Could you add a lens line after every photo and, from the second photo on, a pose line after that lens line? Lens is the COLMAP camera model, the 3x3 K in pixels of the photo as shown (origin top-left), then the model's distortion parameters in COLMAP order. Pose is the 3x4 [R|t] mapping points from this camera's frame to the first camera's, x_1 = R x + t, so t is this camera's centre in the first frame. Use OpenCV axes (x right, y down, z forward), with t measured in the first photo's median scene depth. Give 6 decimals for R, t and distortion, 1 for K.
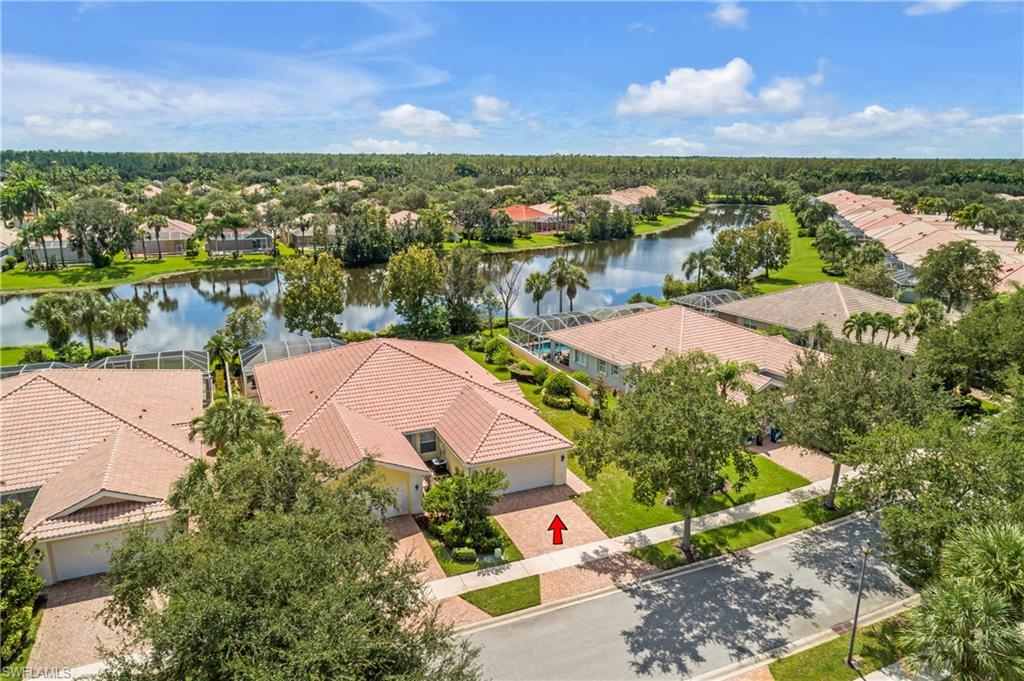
lens RADIAL K [[689.1, 0, 512.0], [0, 689.1, 340.5], [0, 0, 1]] dist [0.003987, 0.001337]
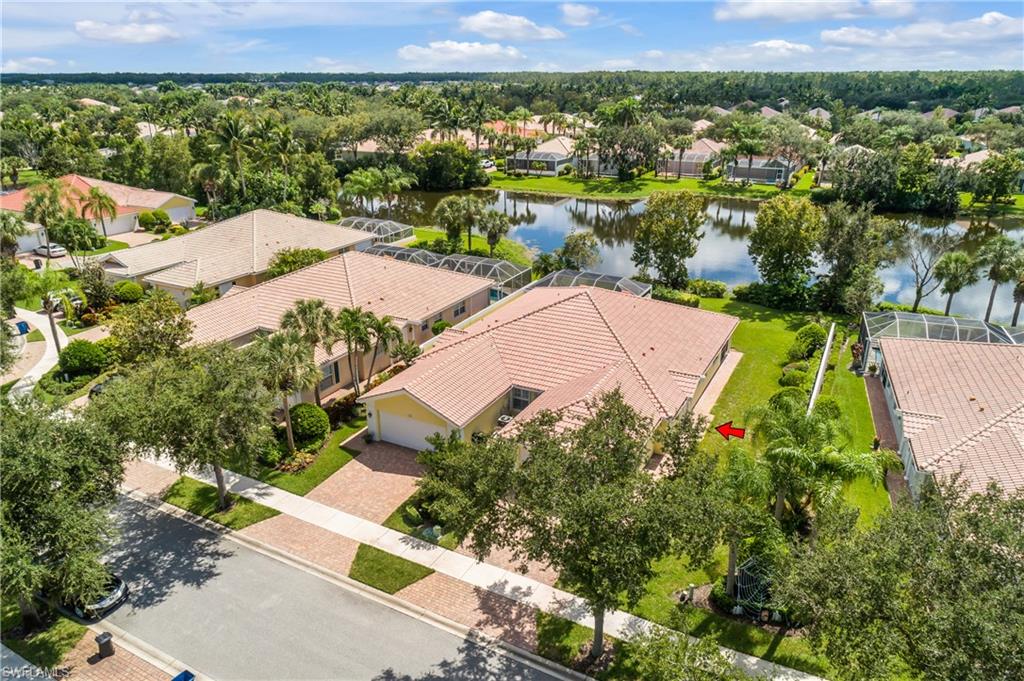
lens RADIAL K [[689.1, 0, 512.0], [0, 689.1, 340.5], [0, 0, 1]] dist [0.003987, 0.001337]
pose [[0.626887, 0.275876, -0.728632, 0.292709], [-0.198765, 0.960895, 0.192805, -0.059606], [0.753329, 0.023960, 0.657207, 0.213658]]
